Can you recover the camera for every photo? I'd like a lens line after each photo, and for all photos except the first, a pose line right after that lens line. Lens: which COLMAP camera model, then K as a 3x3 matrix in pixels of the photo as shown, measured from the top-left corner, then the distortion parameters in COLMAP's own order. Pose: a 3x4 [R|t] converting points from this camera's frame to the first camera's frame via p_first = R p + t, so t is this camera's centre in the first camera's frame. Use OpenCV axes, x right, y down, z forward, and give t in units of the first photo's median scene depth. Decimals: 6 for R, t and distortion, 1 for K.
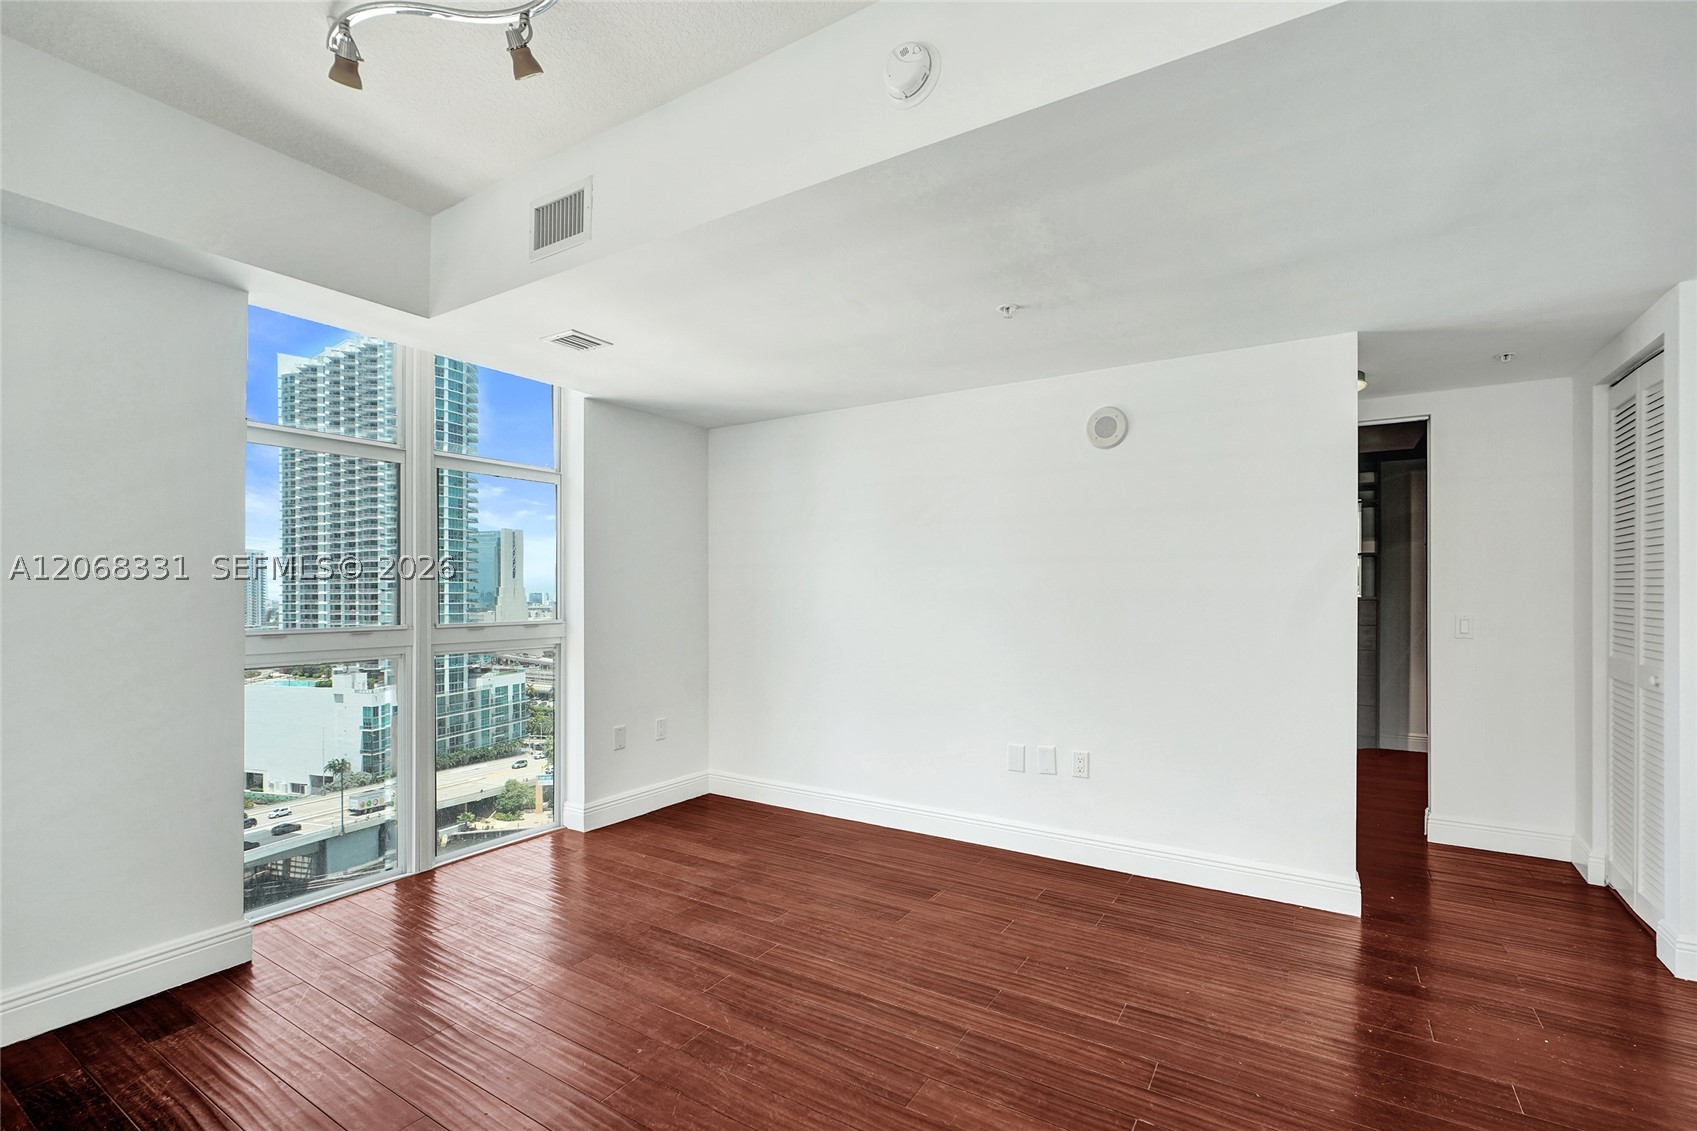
lens RADIAL K [[777.4, 0, 854.9], [0, 777.4, 590.5], [0, 0, 1]] dist [-0.008581, 0.000163]
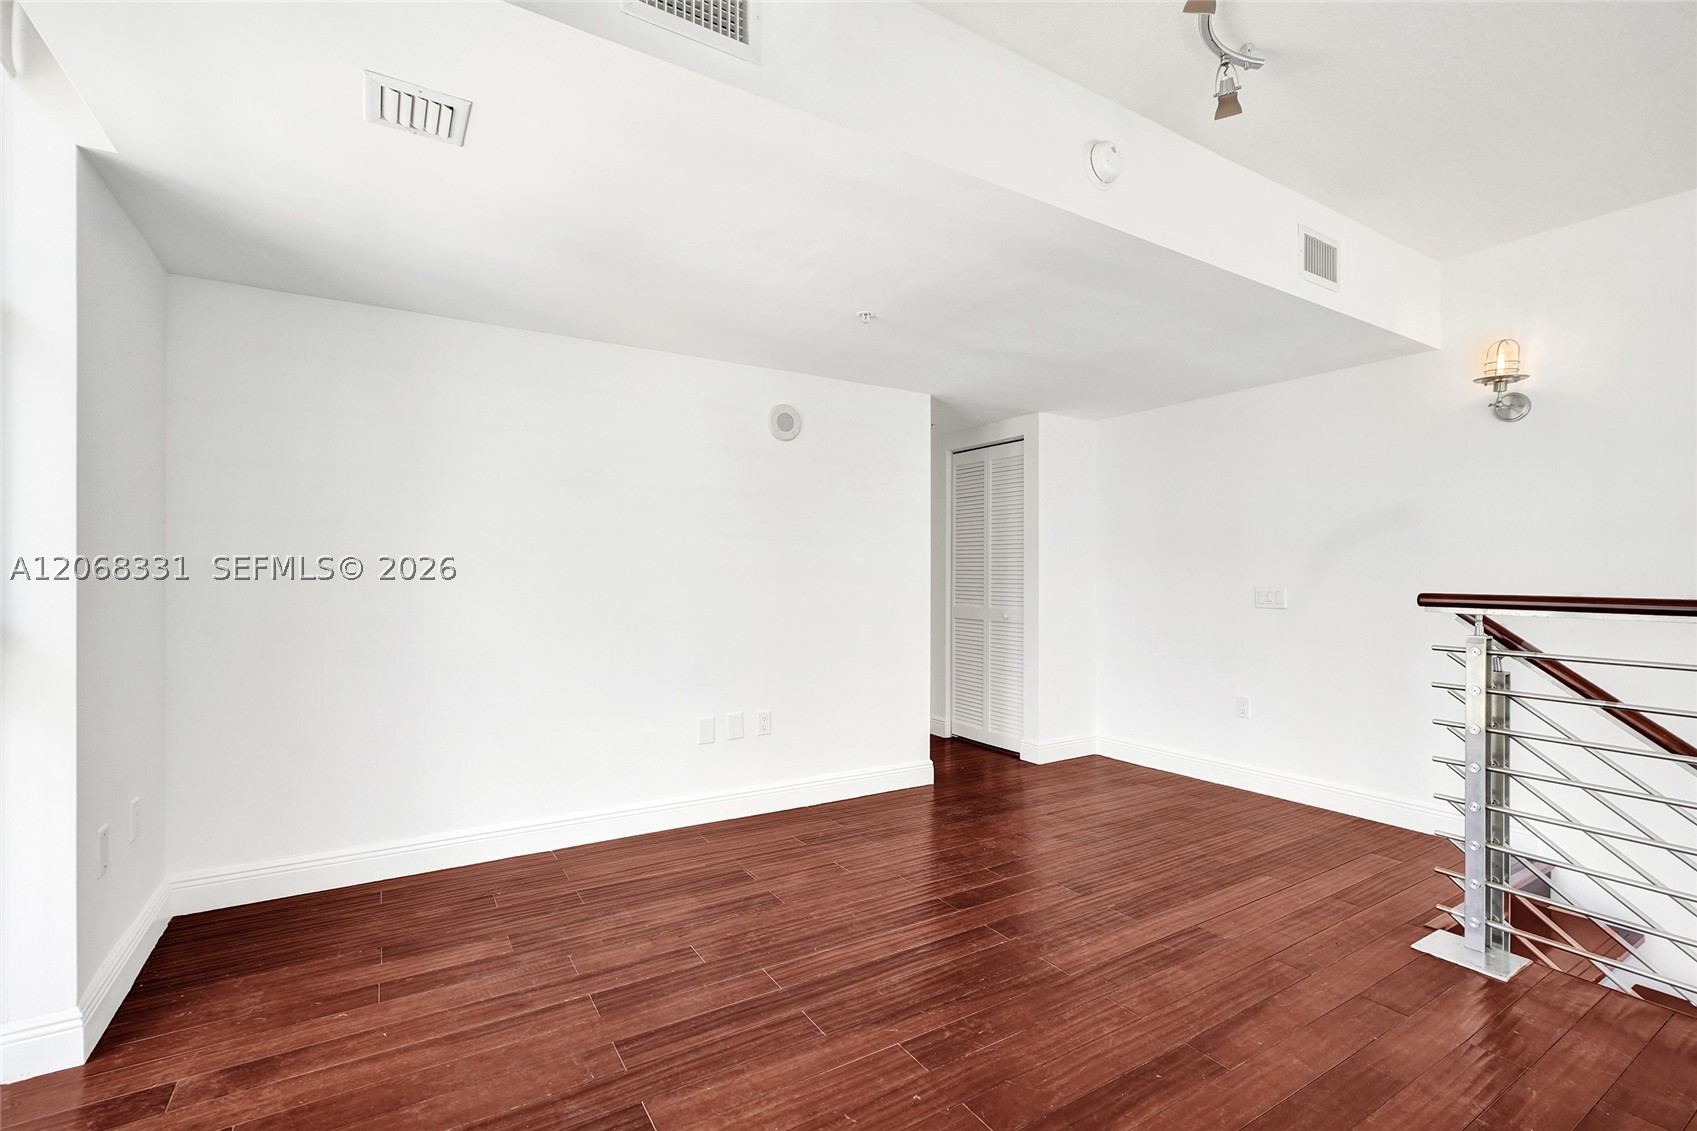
lens RADIAL K [[756.0, 0, 878.9], [0, 756.0, 574.5], [0, 0, 1]] dist [-0.002205, 0.001219]
pose [[0.420564, 0.002242, 0.907260, -0.628333], [-0.008102, 0.999966, 0.001285, 0.011057], [-0.907227, -0.007891, 0.420568, 0.412760]]
